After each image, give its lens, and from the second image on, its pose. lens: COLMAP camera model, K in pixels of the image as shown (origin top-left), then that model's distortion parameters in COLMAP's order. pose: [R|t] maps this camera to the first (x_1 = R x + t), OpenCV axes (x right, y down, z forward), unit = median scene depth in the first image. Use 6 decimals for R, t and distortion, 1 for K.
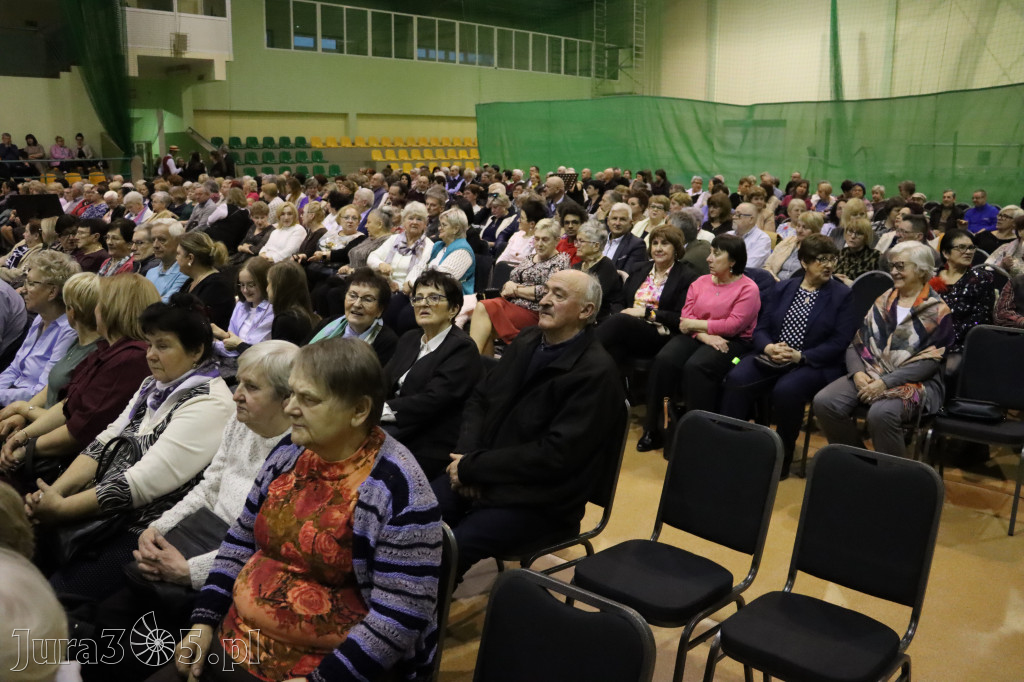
lens RADIAL K [[843.0, 0, 520.3], [0, 843.0, 340.8], [0, 0, 1]] dist [-0.180947, 0.155456]
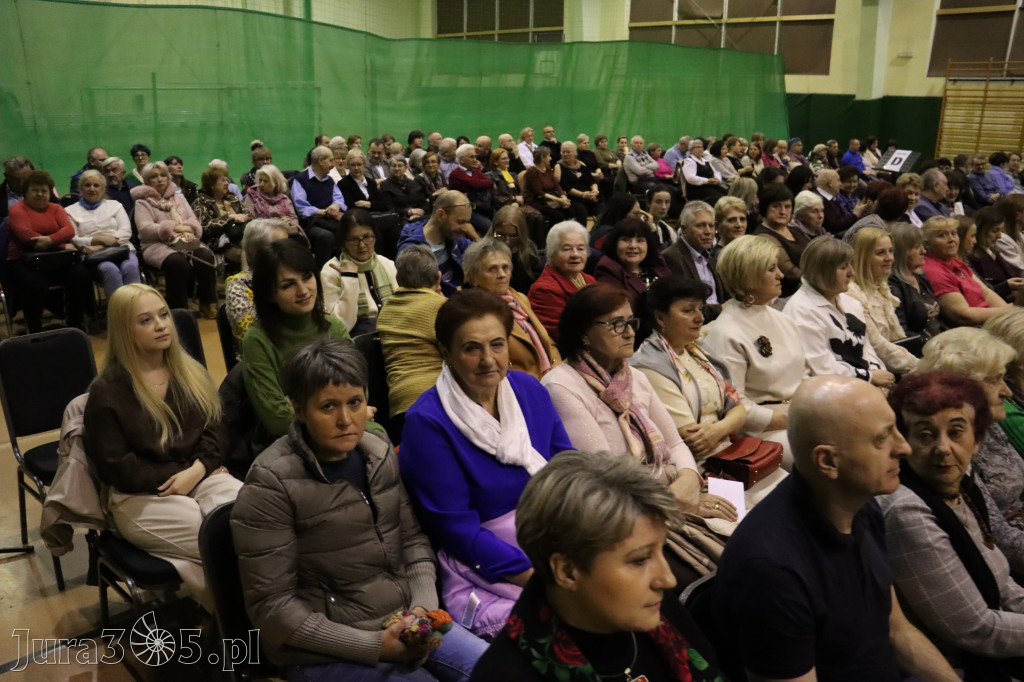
lens RADIAL K [[843.0, 0, 510.4], [0, 843.0, 346.6], [0, 0, 1]] dist [-0.180947, 0.155456]
pose [[0.046382, -0.286932, 0.956827, -0.369250], [0.208376, 0.939565, 0.271655, -0.152404], [-0.976948, 0.186780, 0.103369, 0.647884]]
